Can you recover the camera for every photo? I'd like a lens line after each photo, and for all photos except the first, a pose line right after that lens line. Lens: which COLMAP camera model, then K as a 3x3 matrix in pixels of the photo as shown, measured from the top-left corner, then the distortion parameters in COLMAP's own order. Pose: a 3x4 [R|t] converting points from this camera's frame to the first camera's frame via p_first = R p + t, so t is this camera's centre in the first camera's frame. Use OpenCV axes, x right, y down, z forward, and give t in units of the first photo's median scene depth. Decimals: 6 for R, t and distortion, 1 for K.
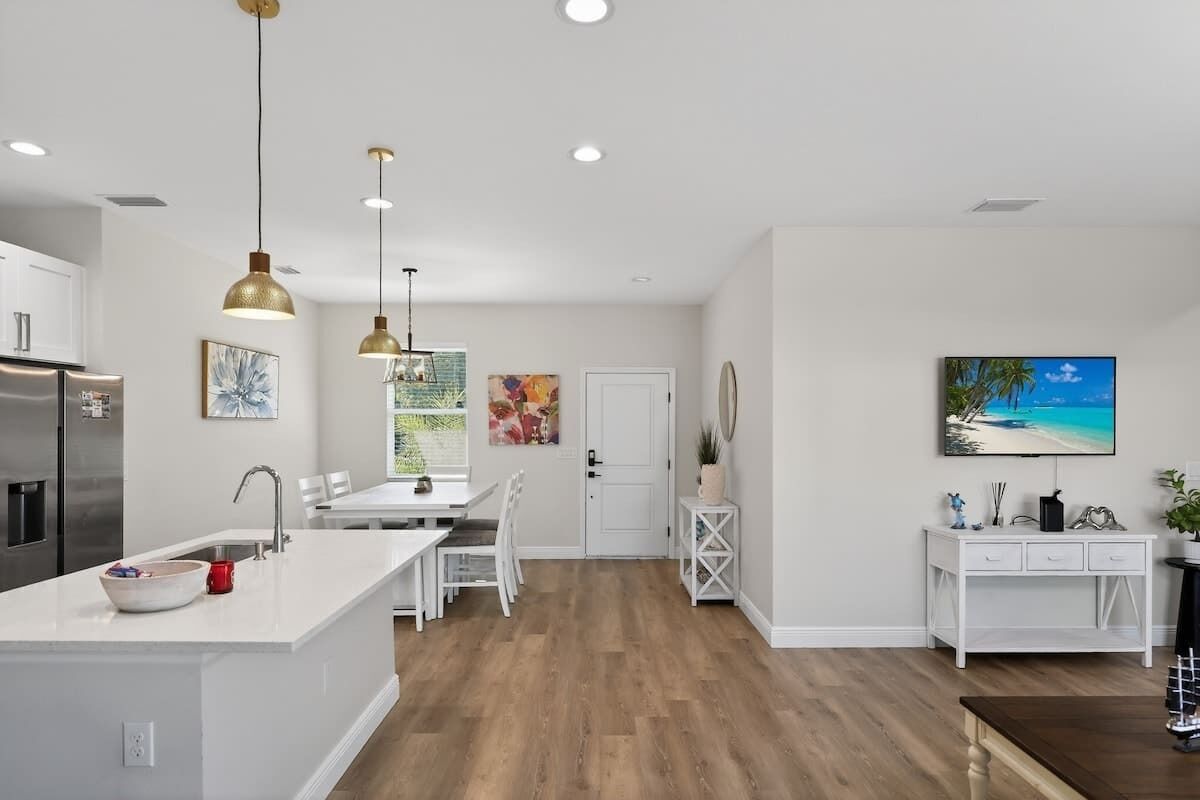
lens RADIAL K [[678.4, 0, 600.1], [0, 678.4, 430.9], [0, 0, 1]] dist [-0.001682, -0.000475]
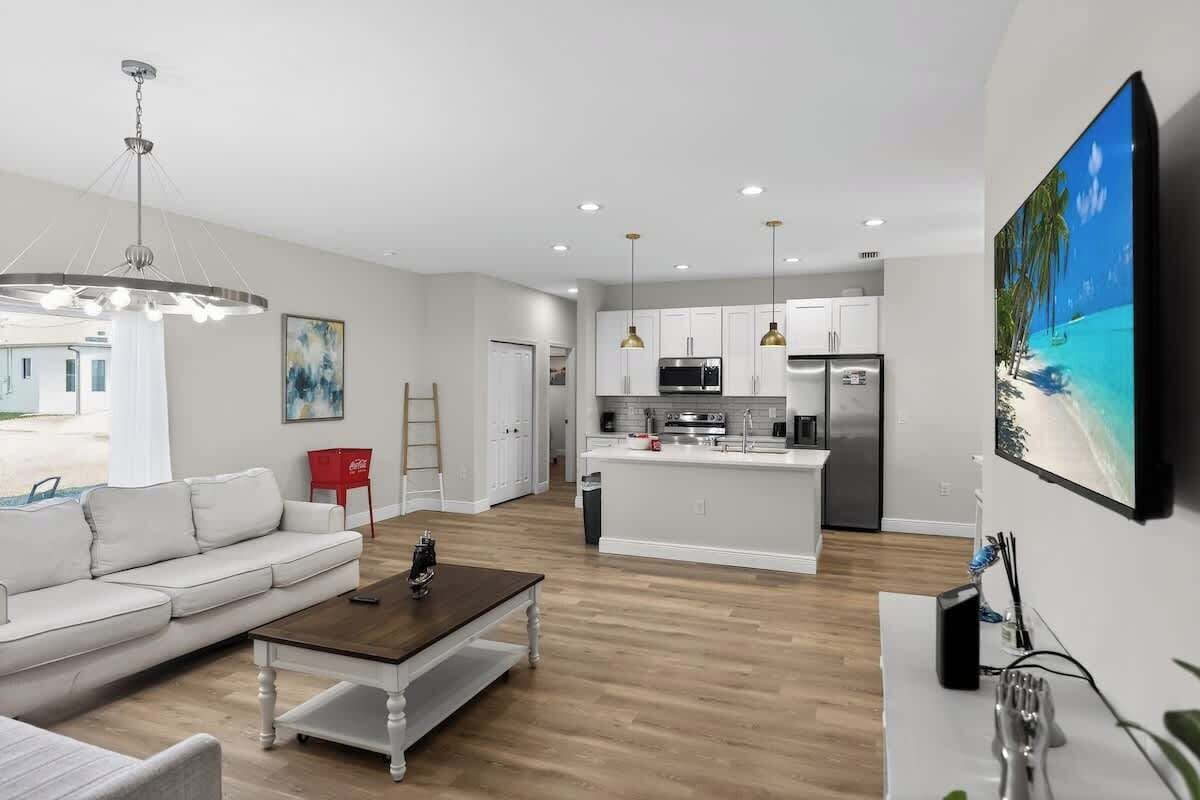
lens RADIAL K [[677.2, 0, 600.0], [0, 677.2, 400.0], [0, 0, 1]] dist [-0.000325, -0.000108]
pose [[-0.375252, 0.011294, -0.926854, 1.337877], [-0.003745, 0.999899, 0.013701, -0.000309], [0.926915, 0.008612, -0.375172, 1.212942]]
